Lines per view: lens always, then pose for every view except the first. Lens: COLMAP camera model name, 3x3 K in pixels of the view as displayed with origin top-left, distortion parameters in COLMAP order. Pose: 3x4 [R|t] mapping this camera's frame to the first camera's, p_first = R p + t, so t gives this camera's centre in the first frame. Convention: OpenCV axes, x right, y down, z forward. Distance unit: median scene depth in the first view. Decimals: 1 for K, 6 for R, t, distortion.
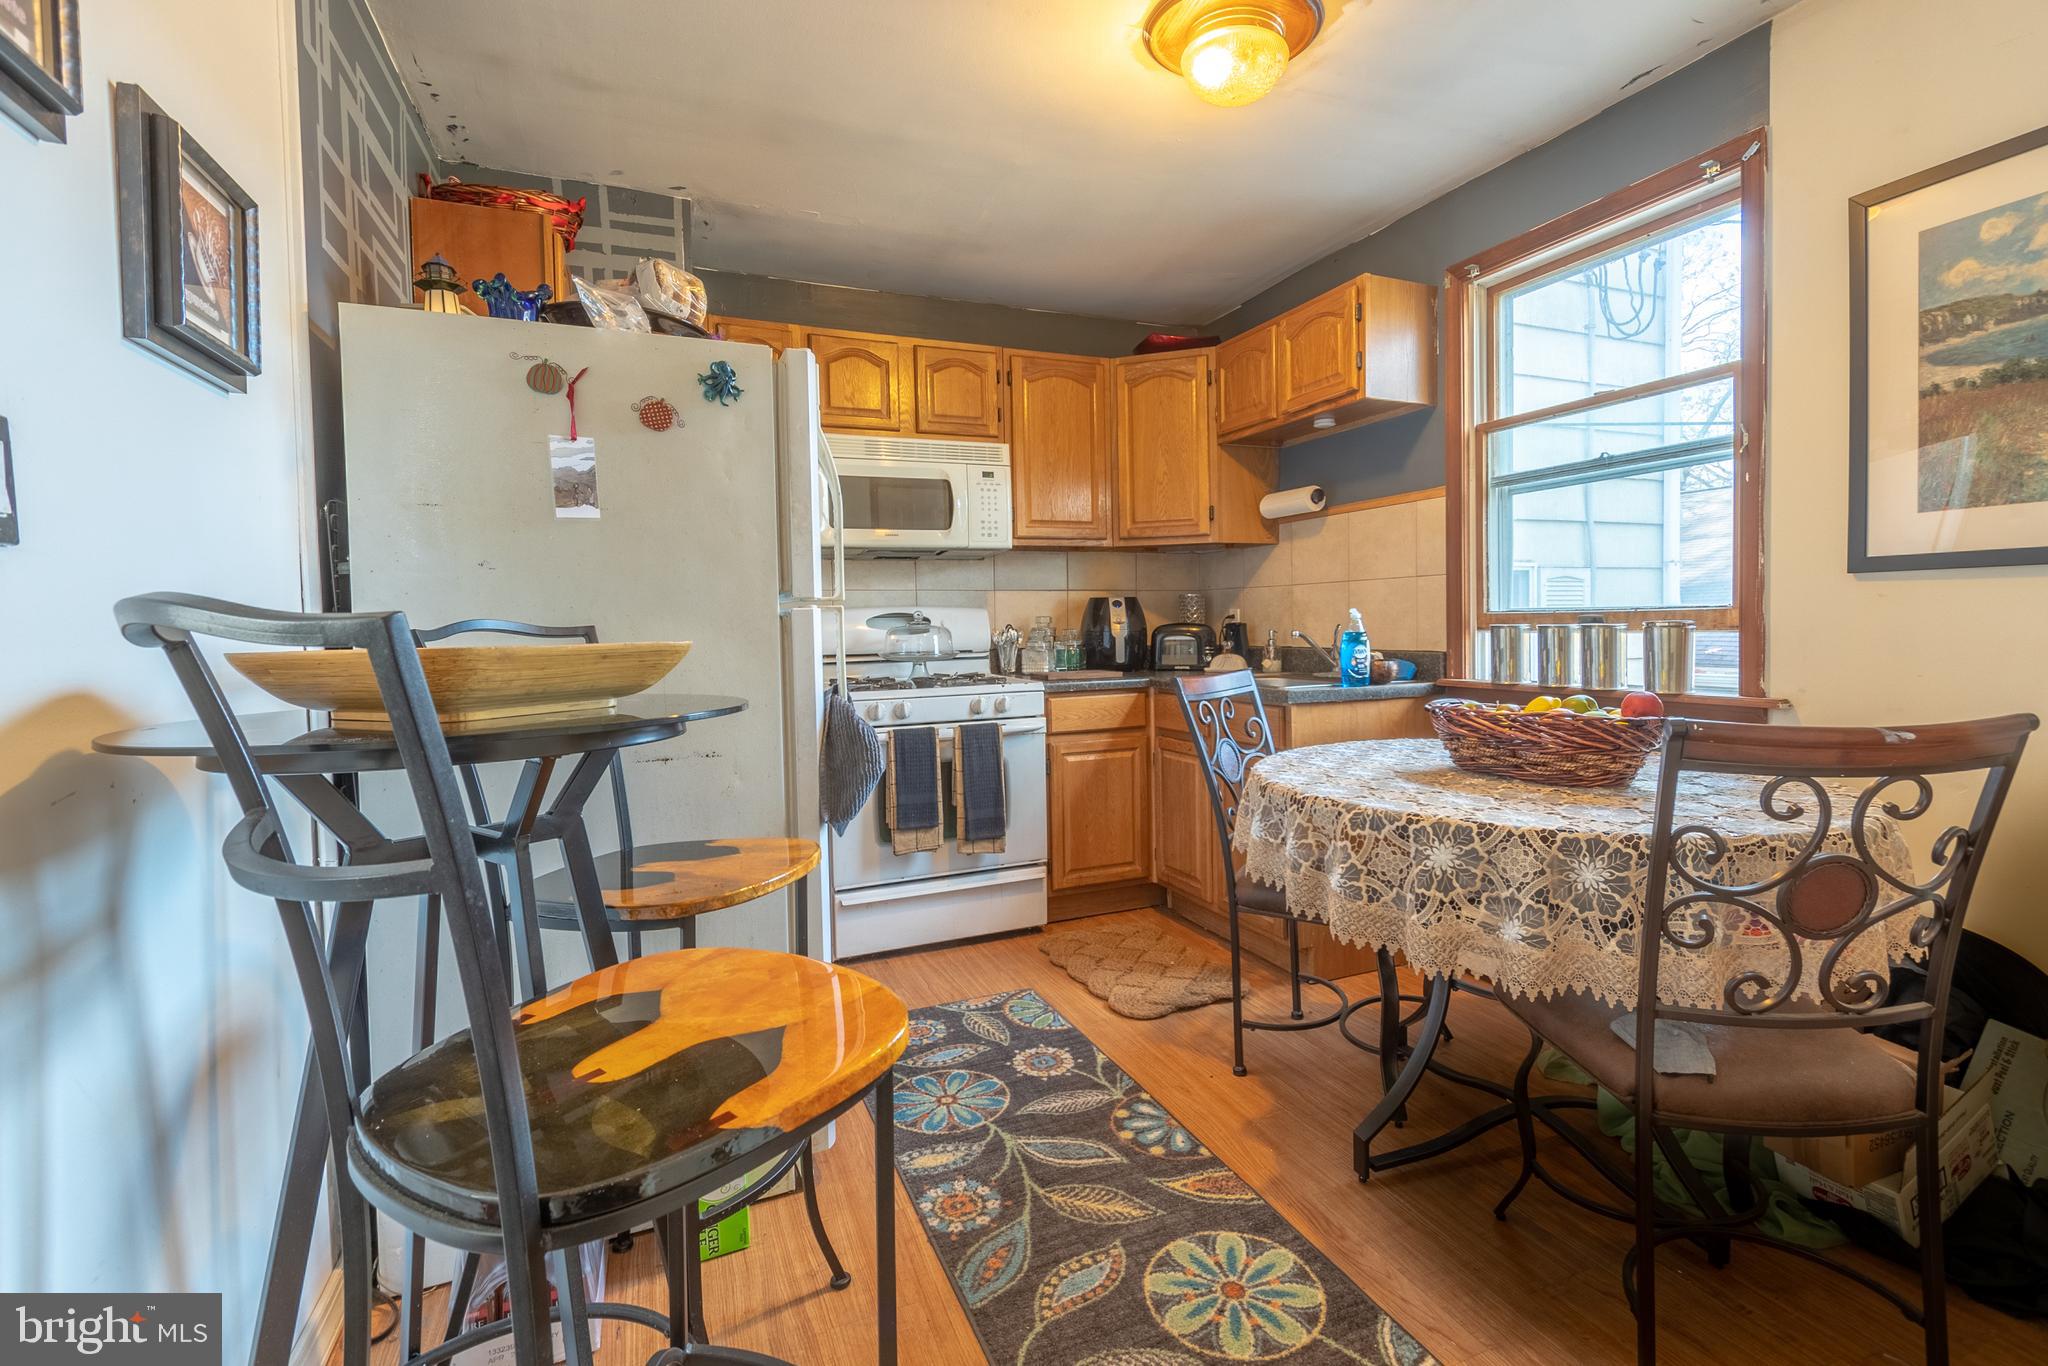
lens RADIAL K [[877.0, 0, 1024.0], [0, 877.0, 683.0], [0, 0, 1]] dist [0.001931, 0.000822]
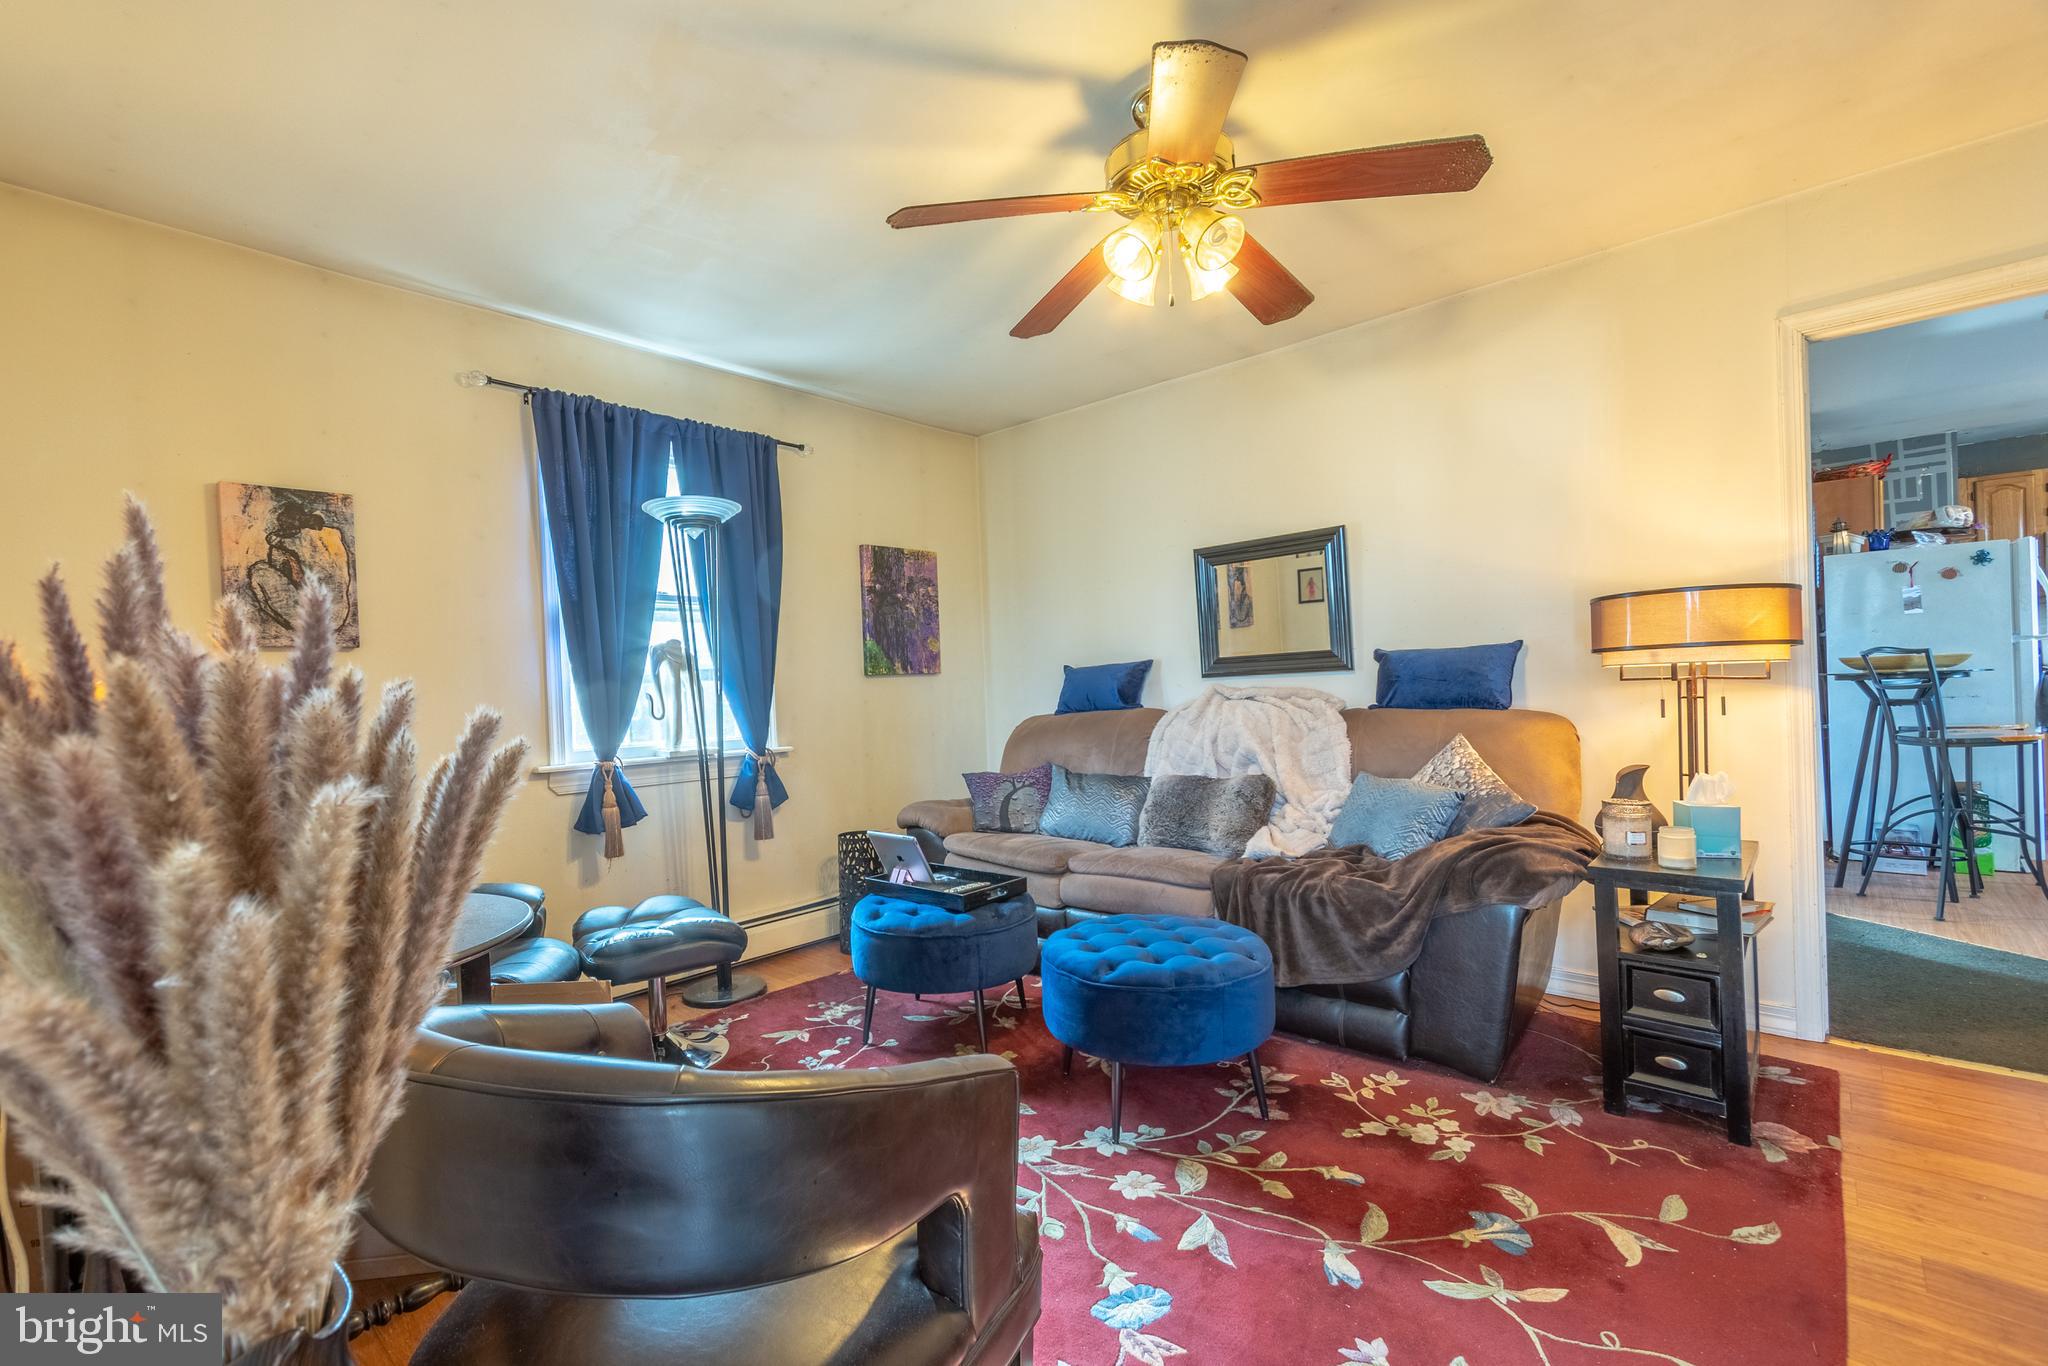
lens RADIAL K [[877.0, 0, 1024.0], [0, 877.0, 683.0], [0, 0, 1]] dist [0.001931, 0.000822]
pose [[0.418285, 0.002491, -0.908313, 0.871469], [-0.027011, 0.999588, -0.009698, 0.147987], [0.907914, 0.028591, 0.418180, -2.761938]]
